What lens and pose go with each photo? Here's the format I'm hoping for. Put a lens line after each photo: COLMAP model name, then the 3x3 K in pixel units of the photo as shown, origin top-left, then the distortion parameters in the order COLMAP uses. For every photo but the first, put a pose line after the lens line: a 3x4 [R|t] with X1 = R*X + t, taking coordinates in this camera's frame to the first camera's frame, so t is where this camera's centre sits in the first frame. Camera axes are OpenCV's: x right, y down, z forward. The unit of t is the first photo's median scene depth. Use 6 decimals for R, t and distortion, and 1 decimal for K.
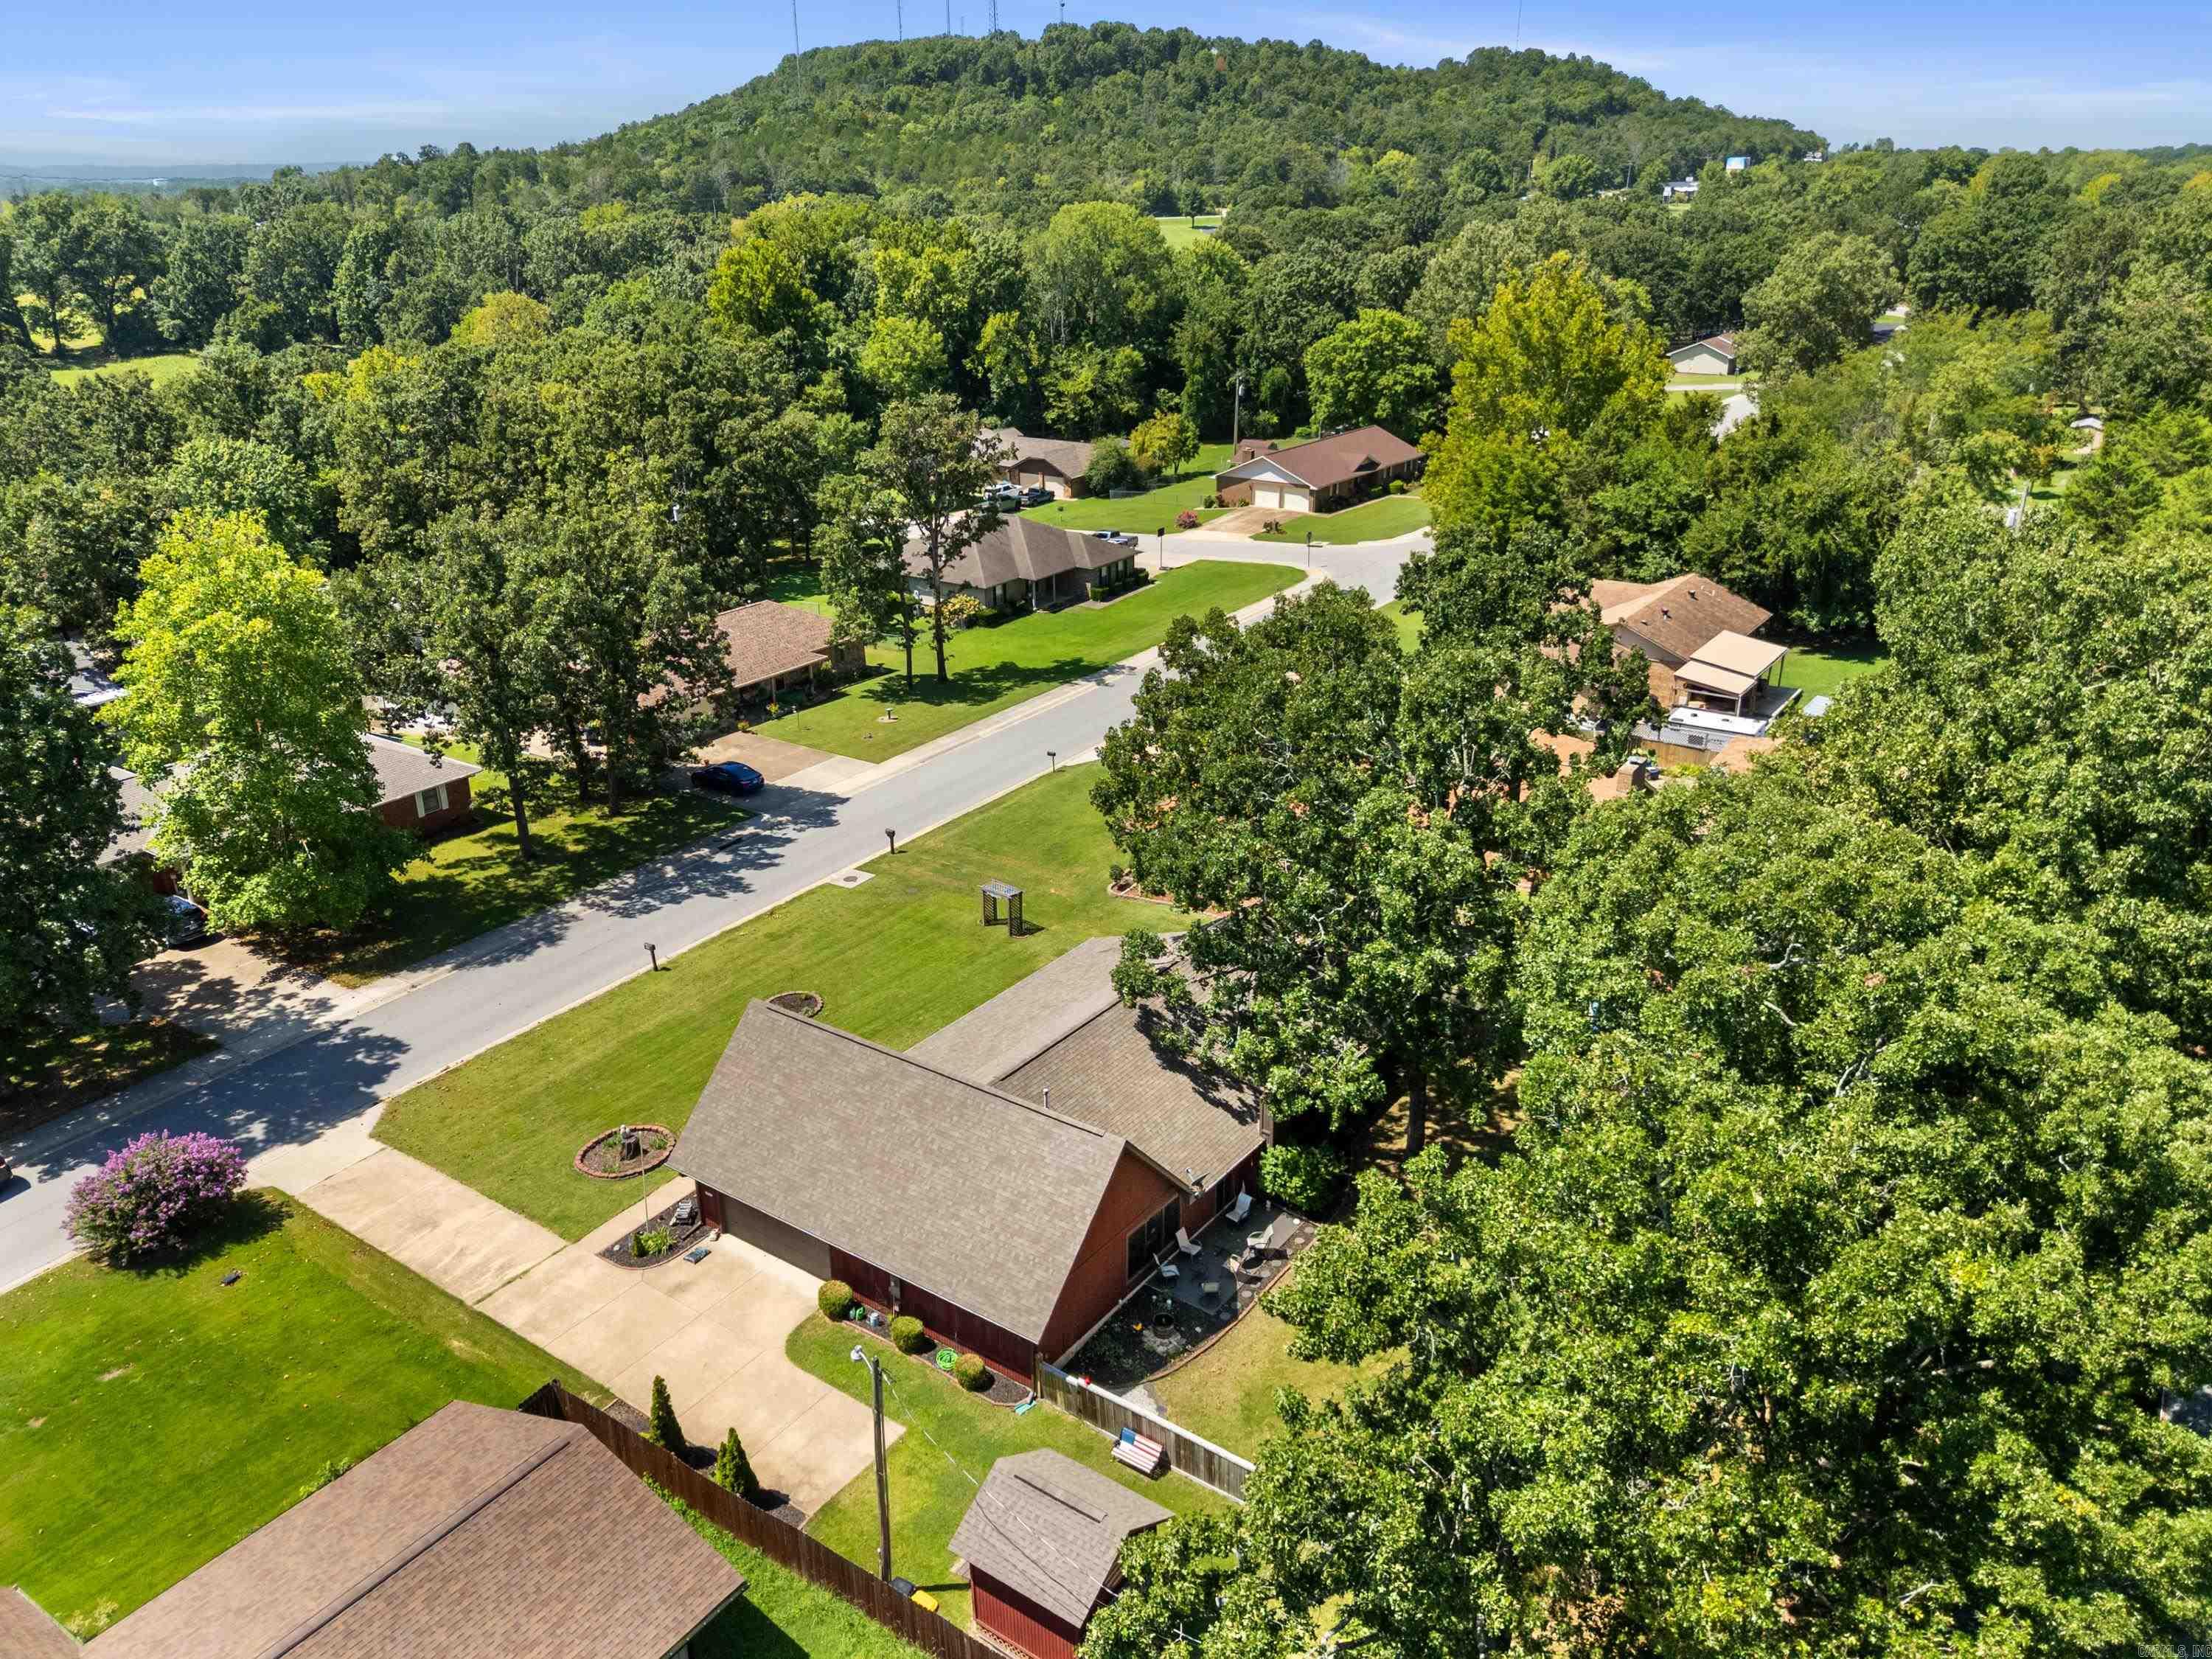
lens RADIAL K [[1629.9, 0, 1100.9], [0, 1629.9, 840.8], [0, 0, 1]] dist [0.086737, -0.088019]
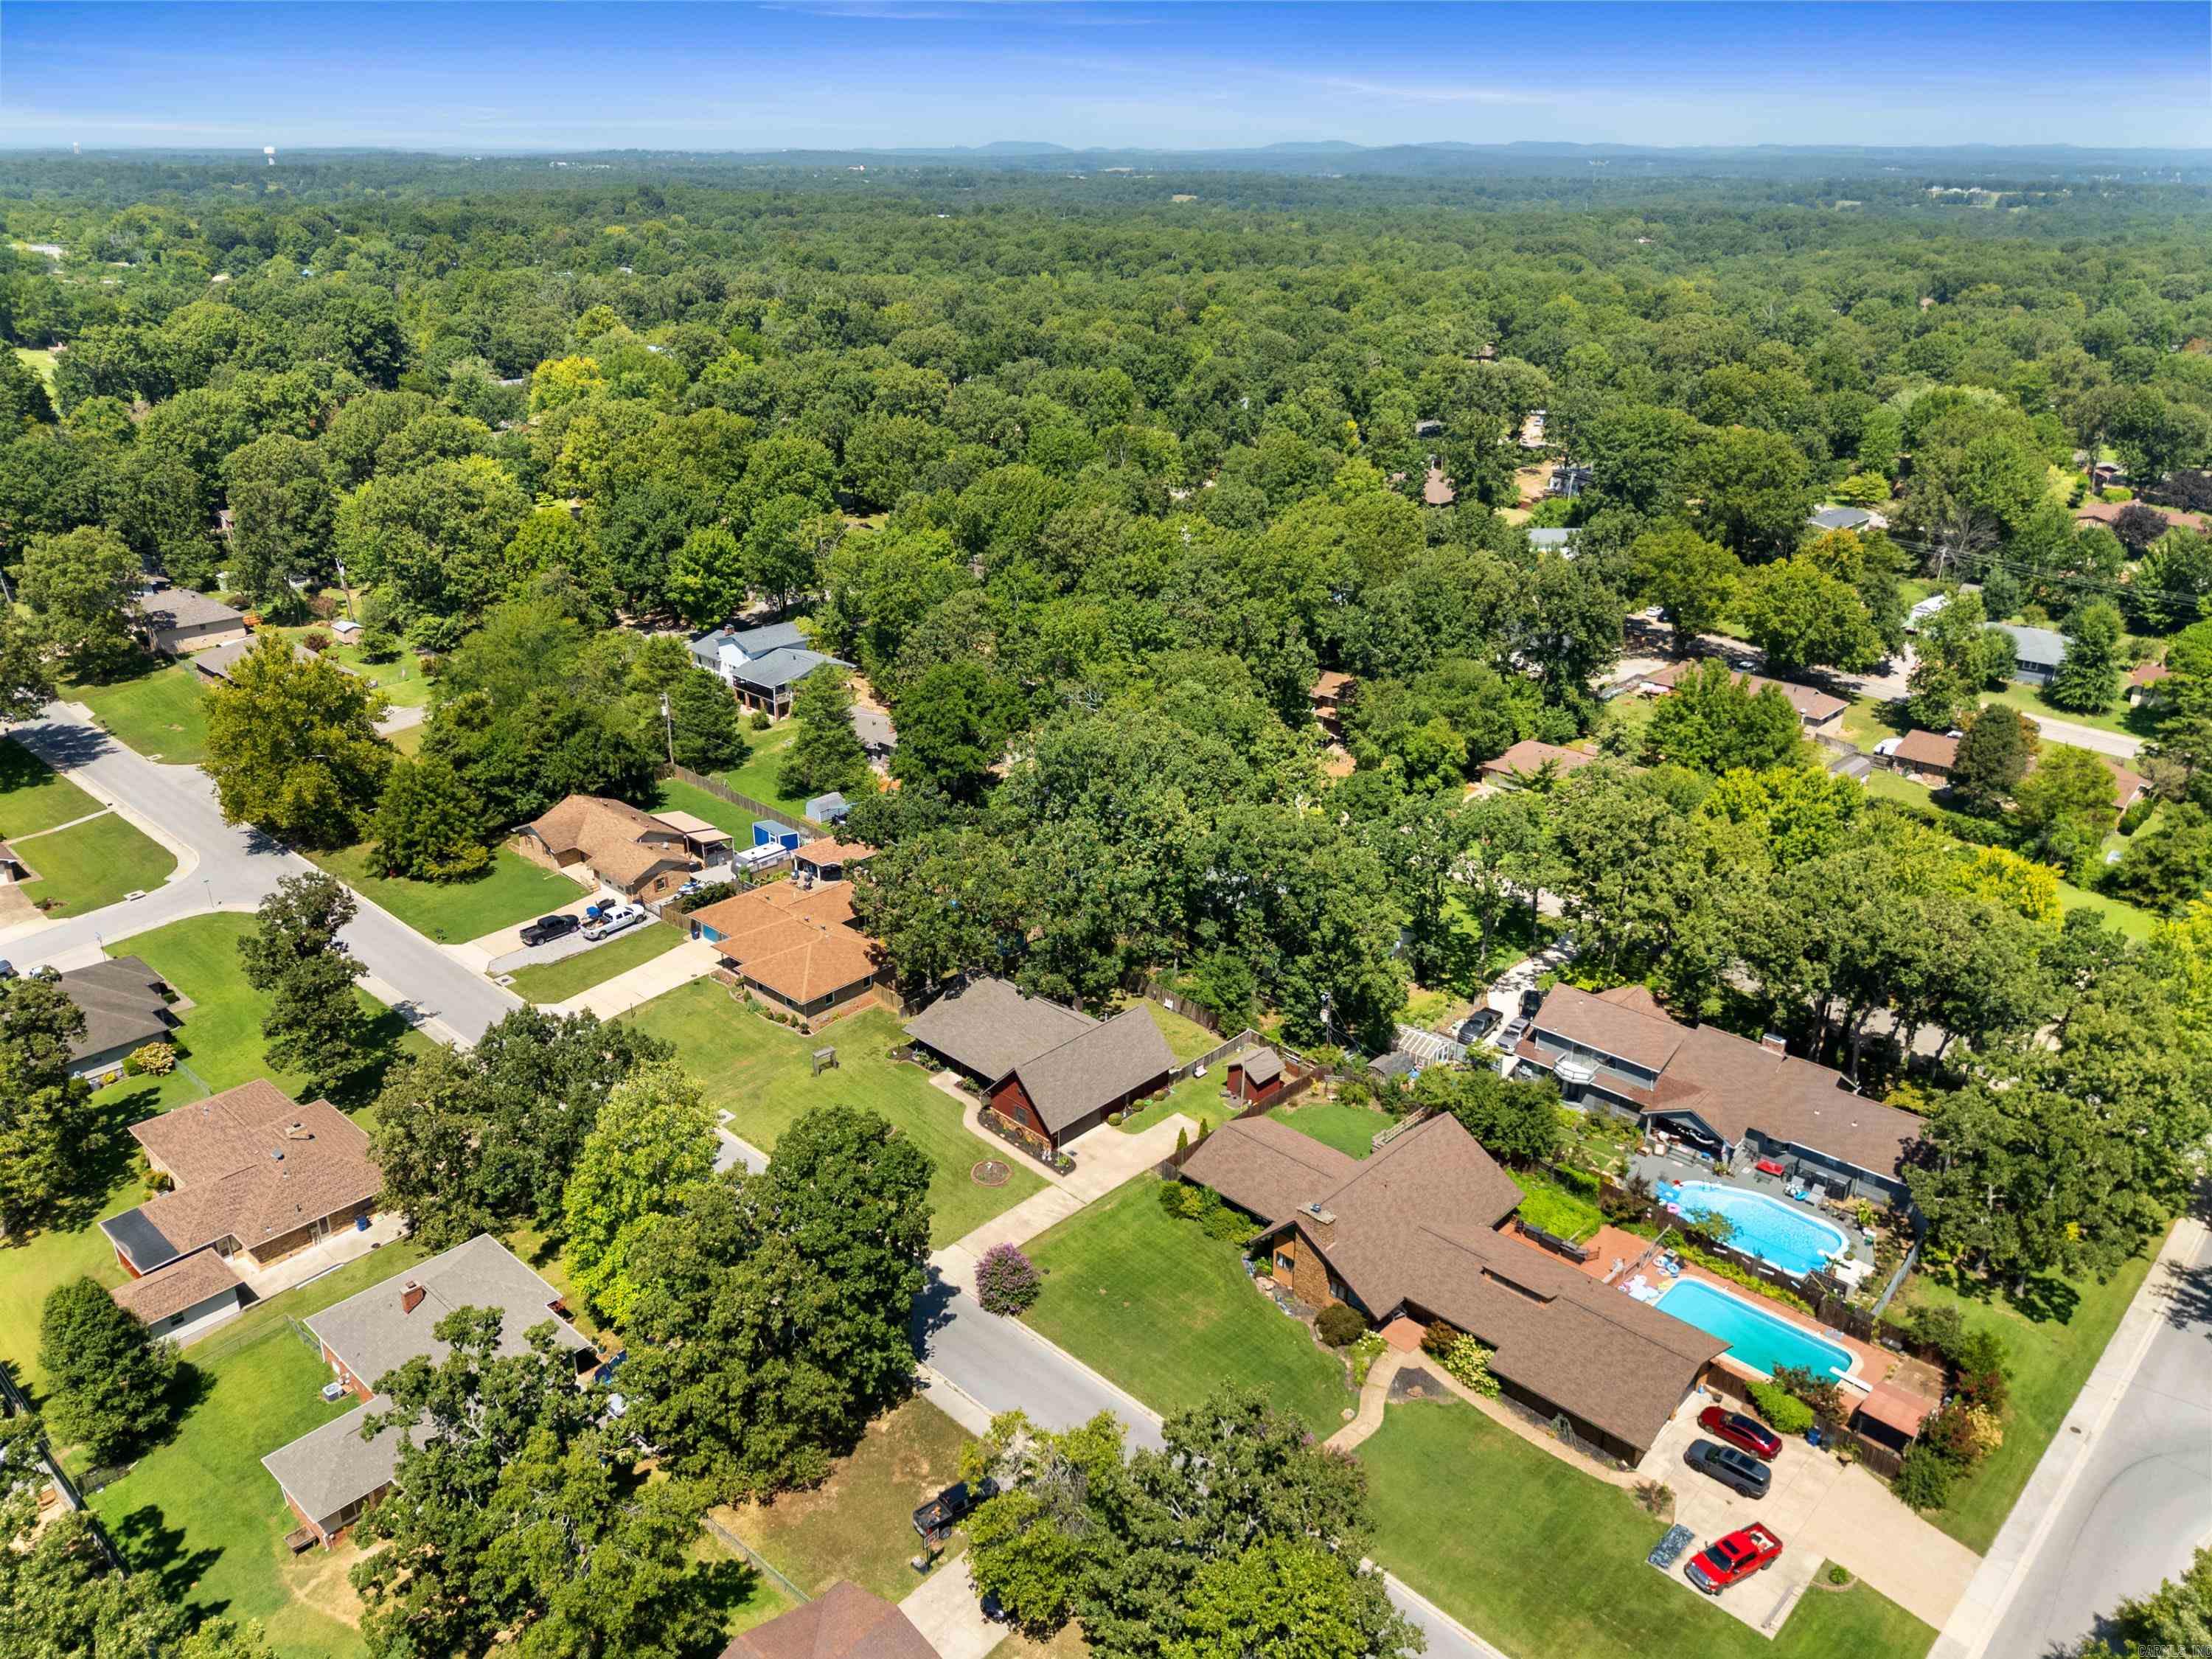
lens RADIAL K [[1629.9, 0, 1100.9], [0, 1629.9, 840.8], [0, 0, 1]] dist [0.086737, -0.088019]
pose [[0.148476, -0.361956, 0.920295, -1.121052], [0.363288, 0.885504, 0.289662, -0.414076], [-0.919770, 0.291324, 0.262971, 0.082654]]
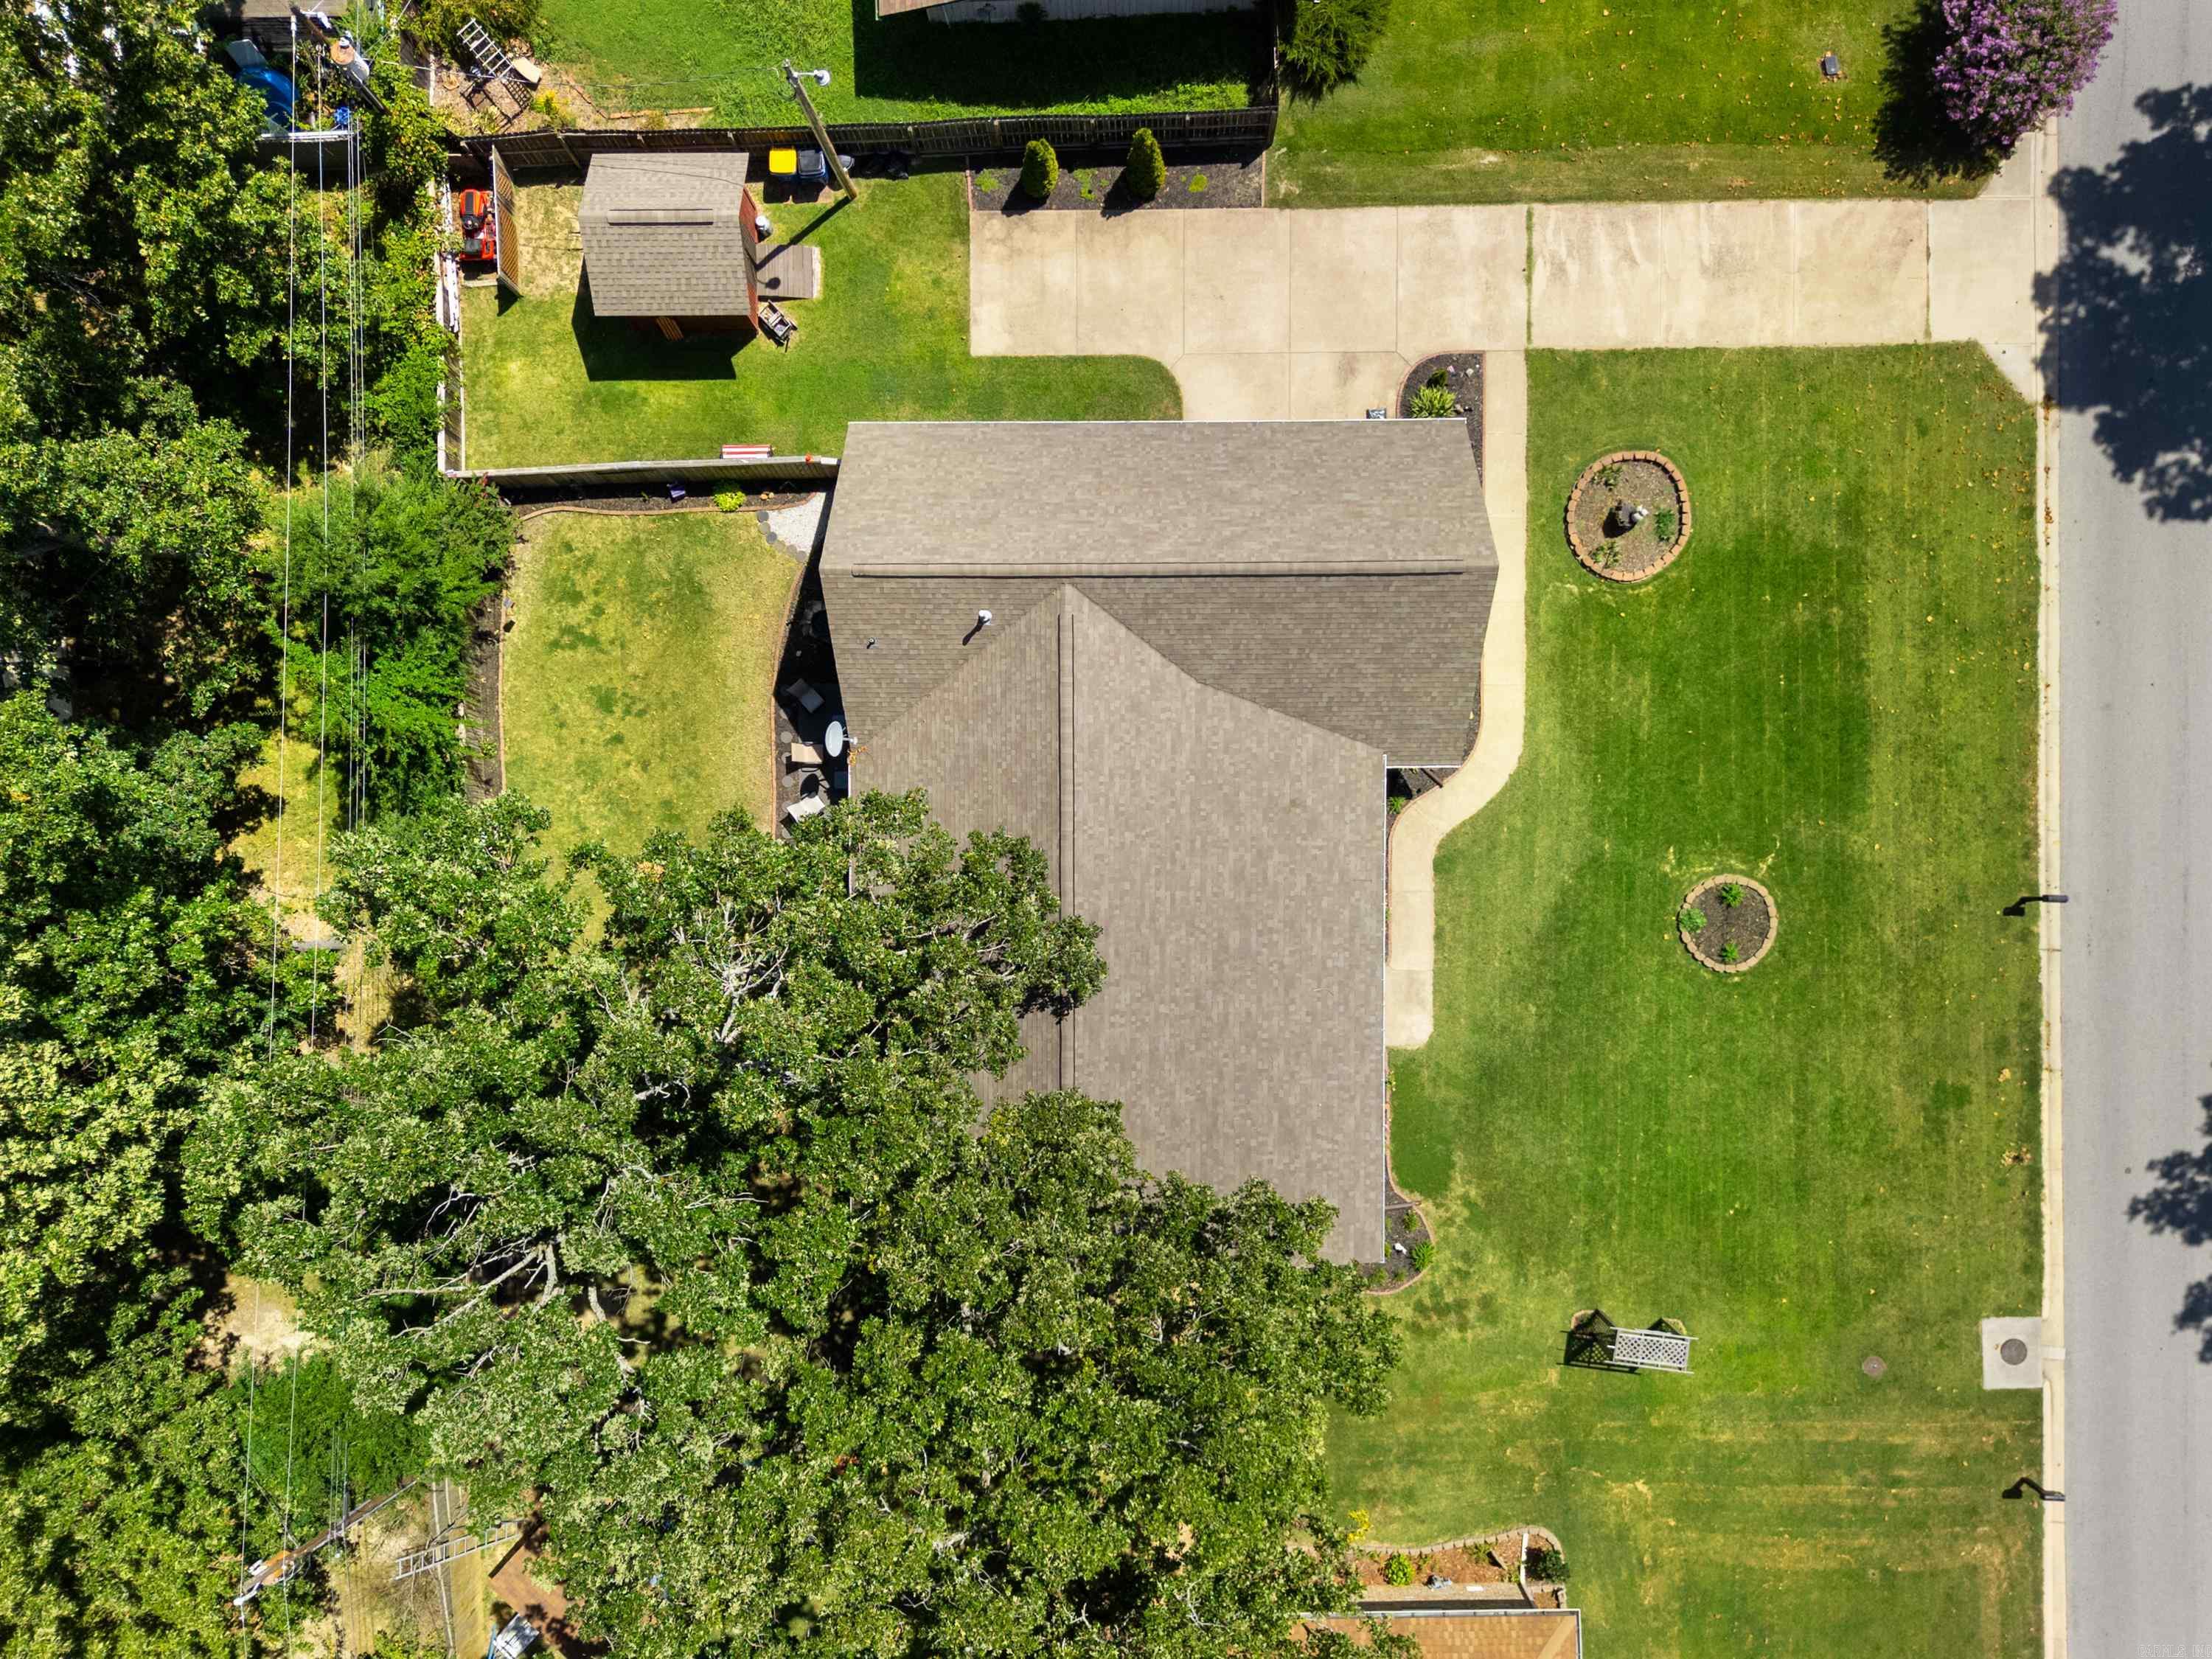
lens RADIAL K [[1630.2, 0, 1092.2], [0, 1630.2, 853.4], [0, 0, 1]] dist [0.050054, -0.049253]
pose [[-0.811453, 0.582545, 0.046748, -0.021866], [-0.200862, -0.353117, 0.913763, -0.251865], [0.548815, 0.732086, 0.403549, 0.360458]]
